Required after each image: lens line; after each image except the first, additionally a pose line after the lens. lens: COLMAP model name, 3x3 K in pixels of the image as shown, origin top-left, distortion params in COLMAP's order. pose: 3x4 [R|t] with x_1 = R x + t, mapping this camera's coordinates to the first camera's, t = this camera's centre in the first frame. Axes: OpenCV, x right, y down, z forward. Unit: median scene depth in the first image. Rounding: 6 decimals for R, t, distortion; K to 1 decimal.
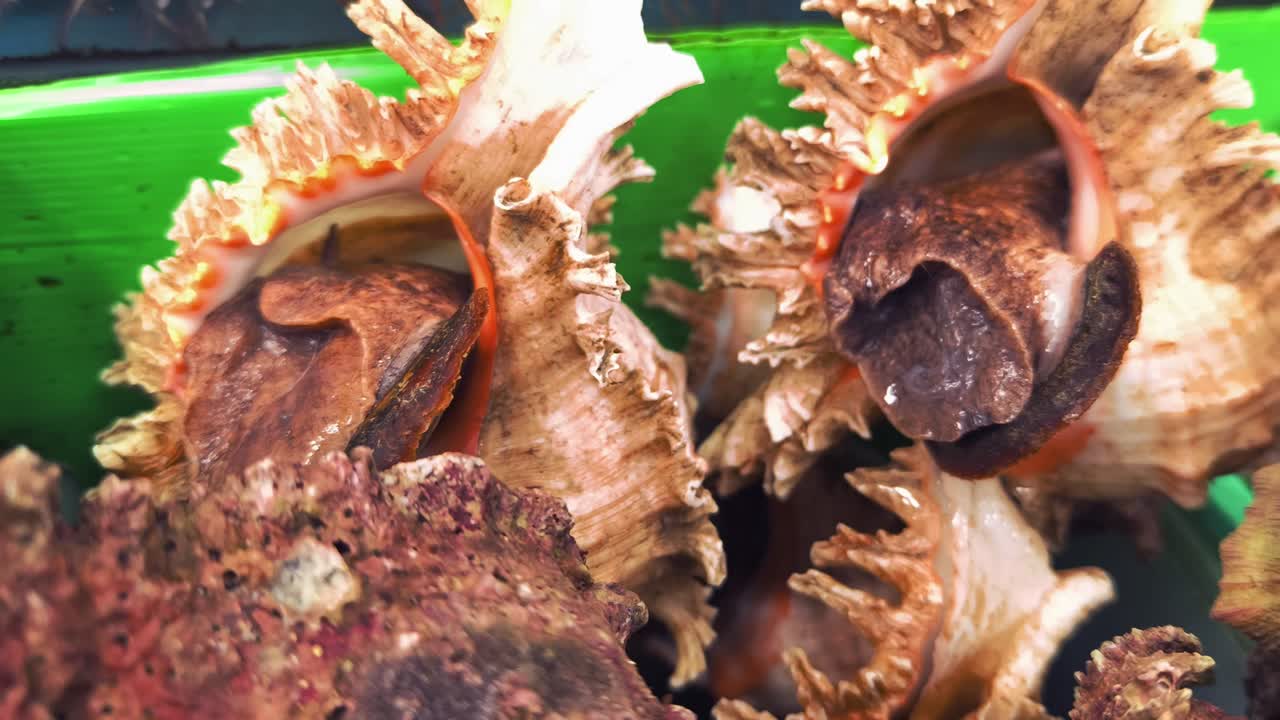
lens RADIAL K [[1058.6, 0, 640.0], [0, 1058.6, 360.0], [0, 0, 1]] dist [-0.001534, -0.012173]
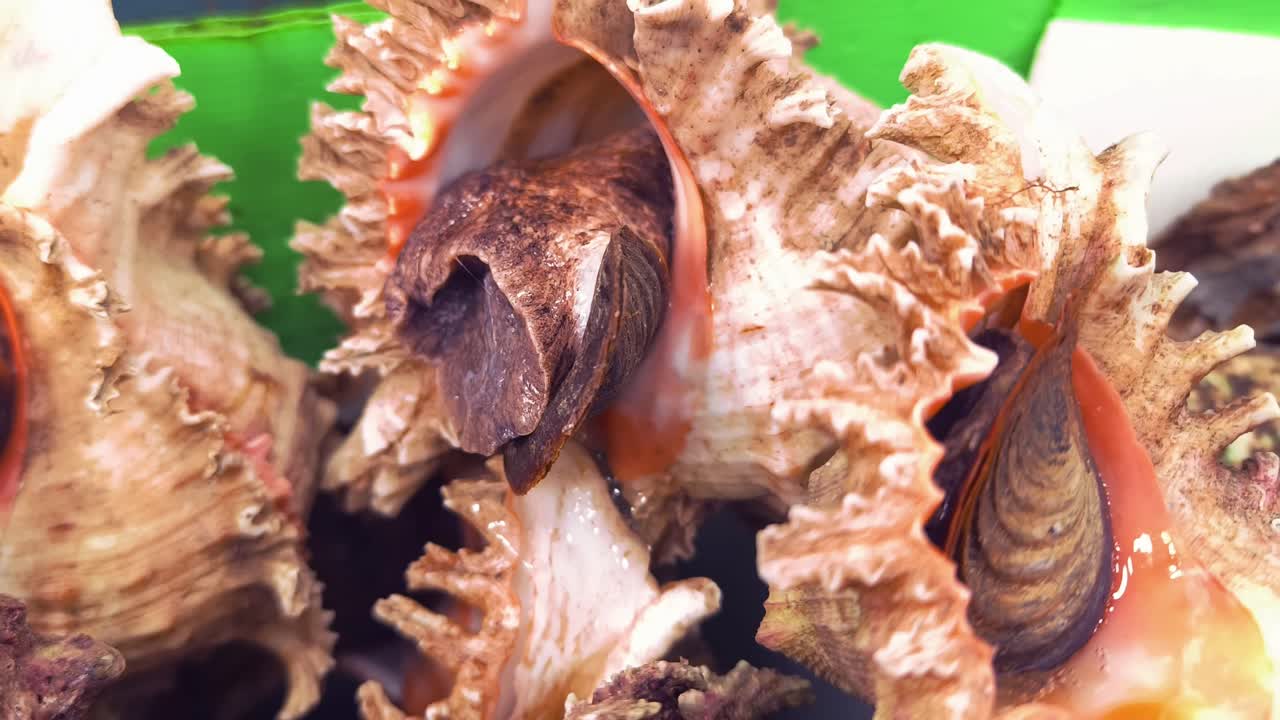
lens RADIAL K [[1058.6, 0, 640.0], [0, 1058.6, 360.0], [0, 0, 1]] dist [-0.001534, -0.012173]
pose [[0.996793, -0.059266, -0.053770, 0.445658], [0.061319, 0.997418, 0.037379, -0.027431], [0.051416, -0.040556, 0.997854, 0.102805]]
